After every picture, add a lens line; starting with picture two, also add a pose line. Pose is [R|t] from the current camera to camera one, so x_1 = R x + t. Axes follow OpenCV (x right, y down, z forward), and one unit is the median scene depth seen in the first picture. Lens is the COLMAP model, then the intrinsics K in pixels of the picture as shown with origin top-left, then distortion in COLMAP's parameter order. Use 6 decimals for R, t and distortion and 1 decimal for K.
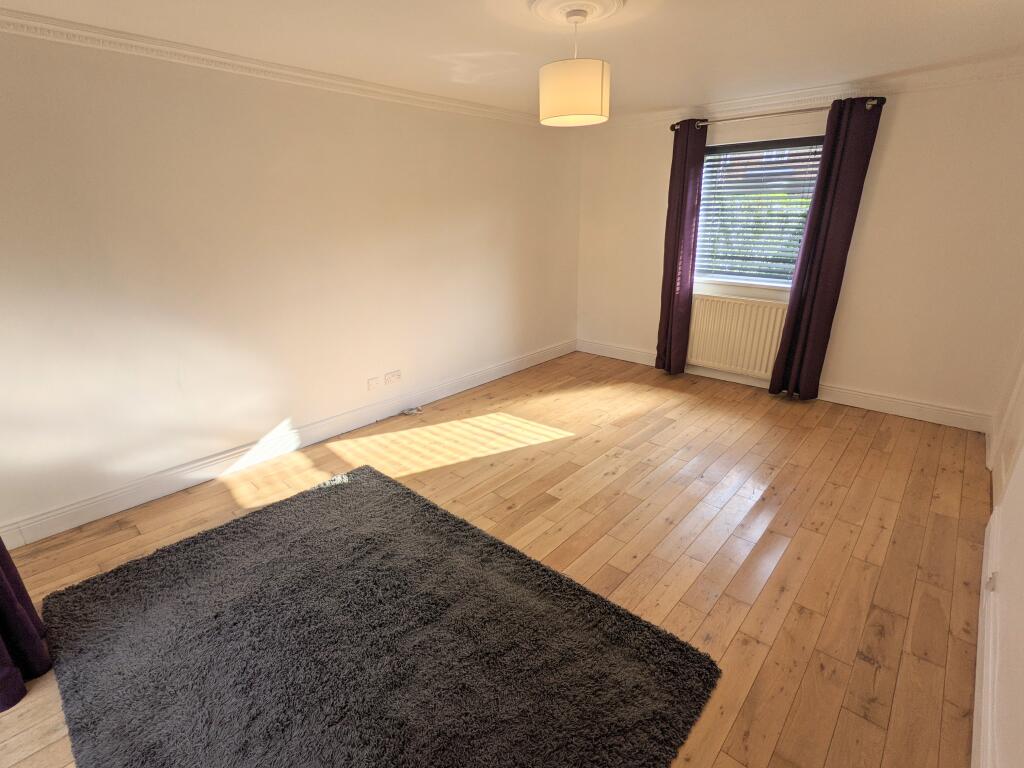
lens RADIAL K [[481.4, 0, 515.5], [0, 481.4, 380.8], [0, 0, 1]] dist [0.000276, 0.000216]
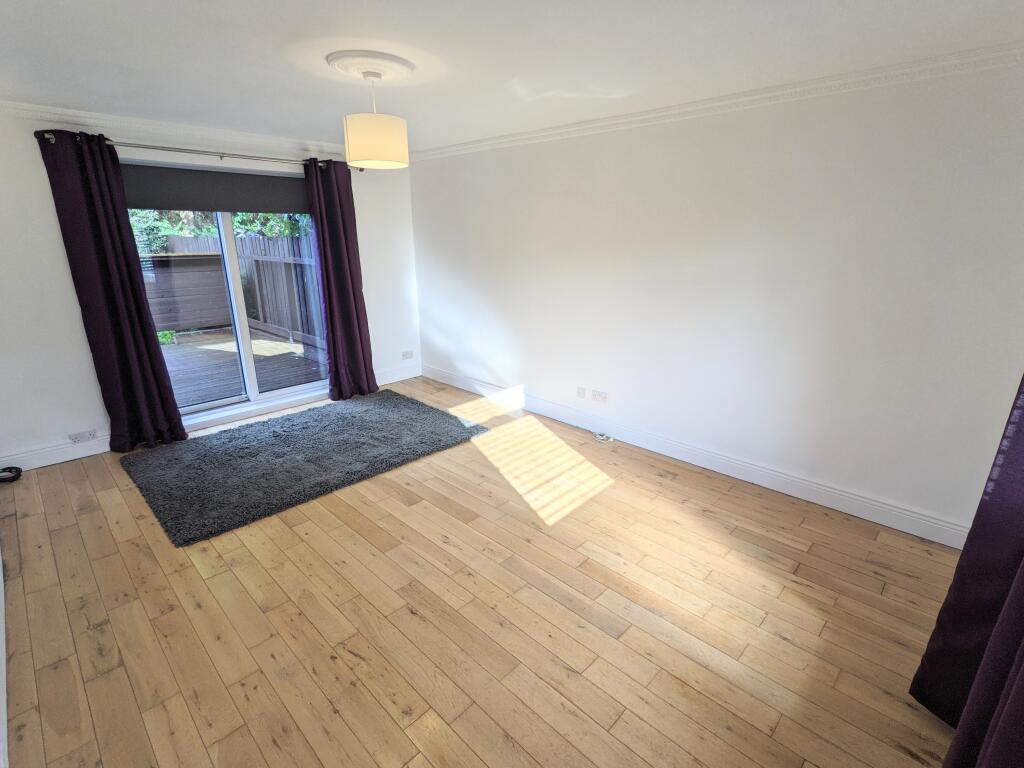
lens RADIAL K [[481.4, 0, 515.5], [0, 481.4, 380.8], [0, 0, 1]] dist [0.000276, 0.000216]
pose [[-0.007678, 0.307442, -0.951536, 1.006332], [-0.331548, 0.896956, 0.292482, -0.392968], [0.943407, 0.317726, 0.095046, 1.002777]]
